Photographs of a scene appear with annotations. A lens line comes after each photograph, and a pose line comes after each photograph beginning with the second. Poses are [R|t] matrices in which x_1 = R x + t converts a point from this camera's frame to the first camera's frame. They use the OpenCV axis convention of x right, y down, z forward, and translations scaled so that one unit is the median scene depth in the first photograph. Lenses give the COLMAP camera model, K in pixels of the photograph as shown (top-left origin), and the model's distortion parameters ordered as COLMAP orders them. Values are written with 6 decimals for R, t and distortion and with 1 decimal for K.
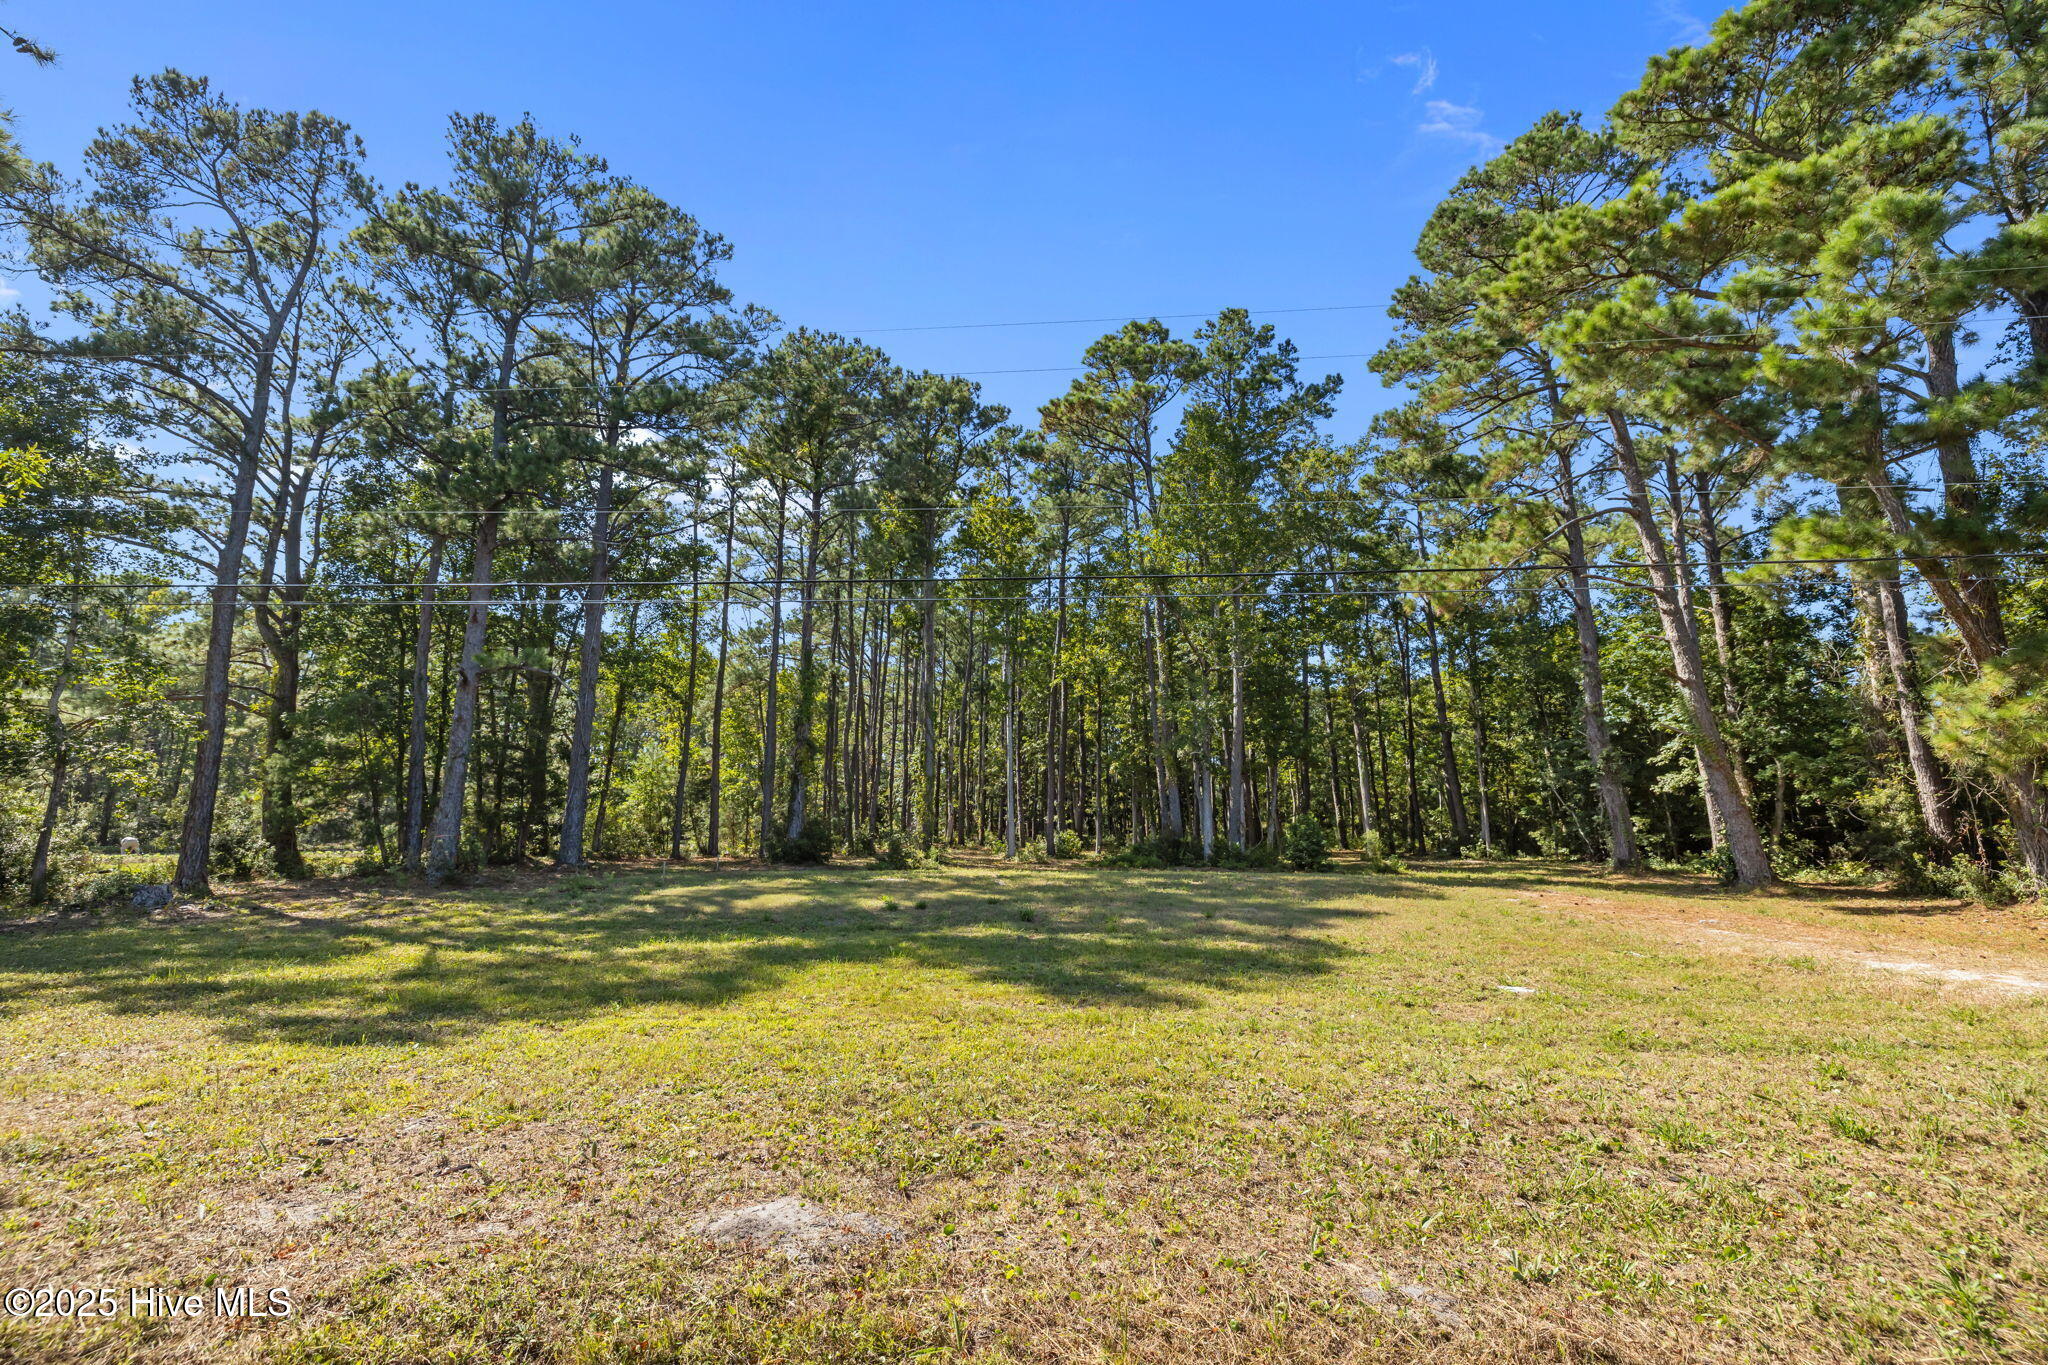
lens RADIAL K [[894.8, 0, 1024.0], [0, 894.8, 682.5], [0, 0, 1]] dist [0.001535, 0.000382]
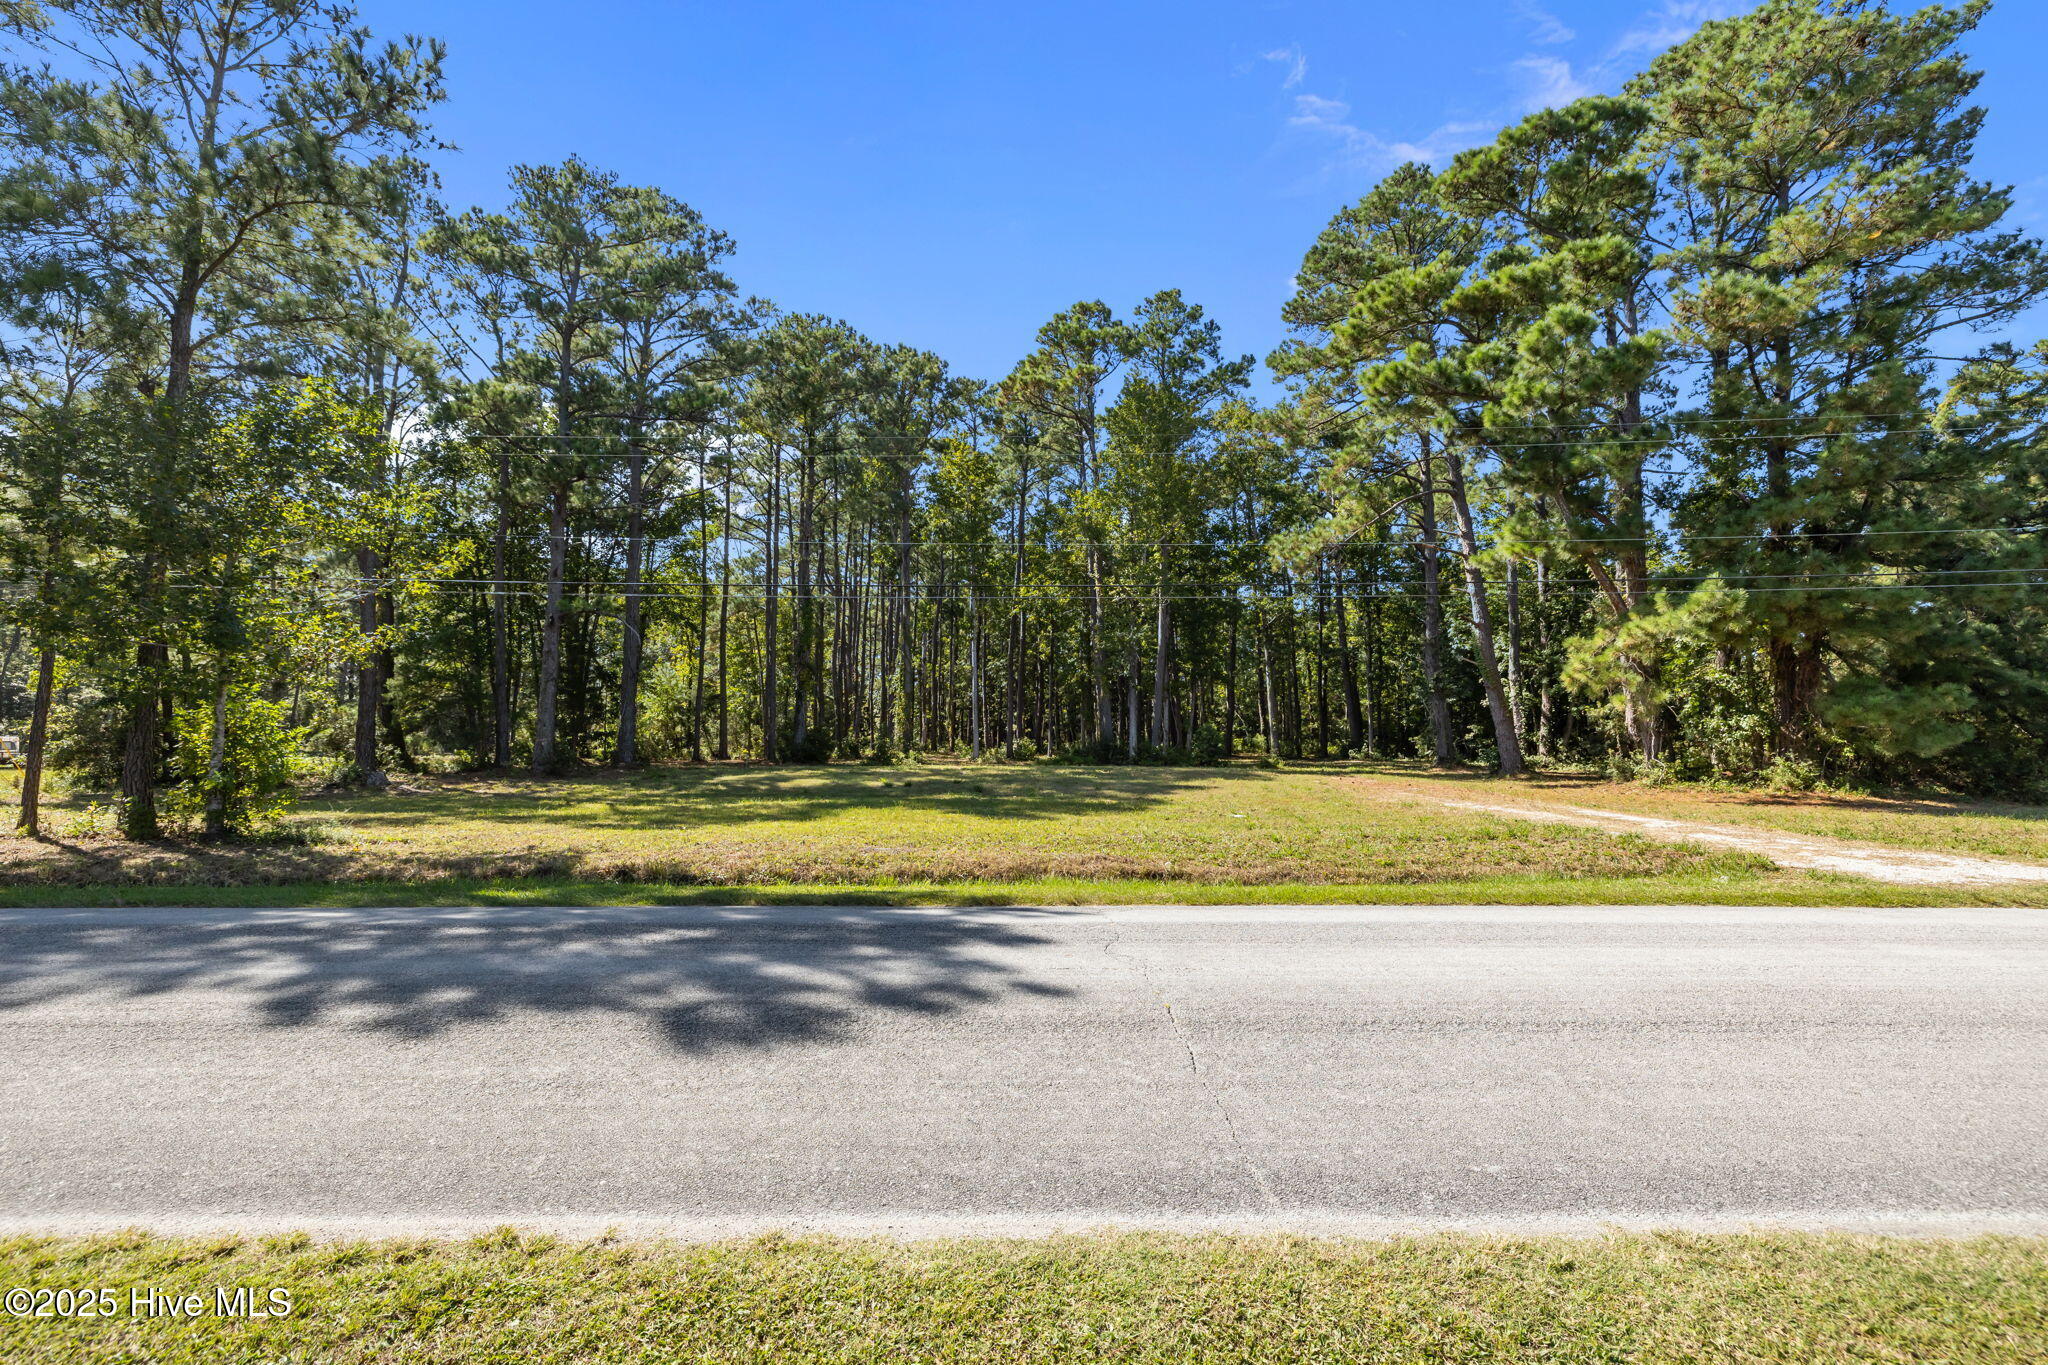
lens RADIAL K [[894.8, 0, 1024.0], [0, 894.8, 682.5], [0, 0, 1]] dist [0.001535, 0.000382]
pose [[0.999482, 0.000583, 0.032168, 0.013221], [-0.003760, 0.995100, 0.098797, -0.030671], [-0.031953, -0.098867, 0.994588, -0.218874]]
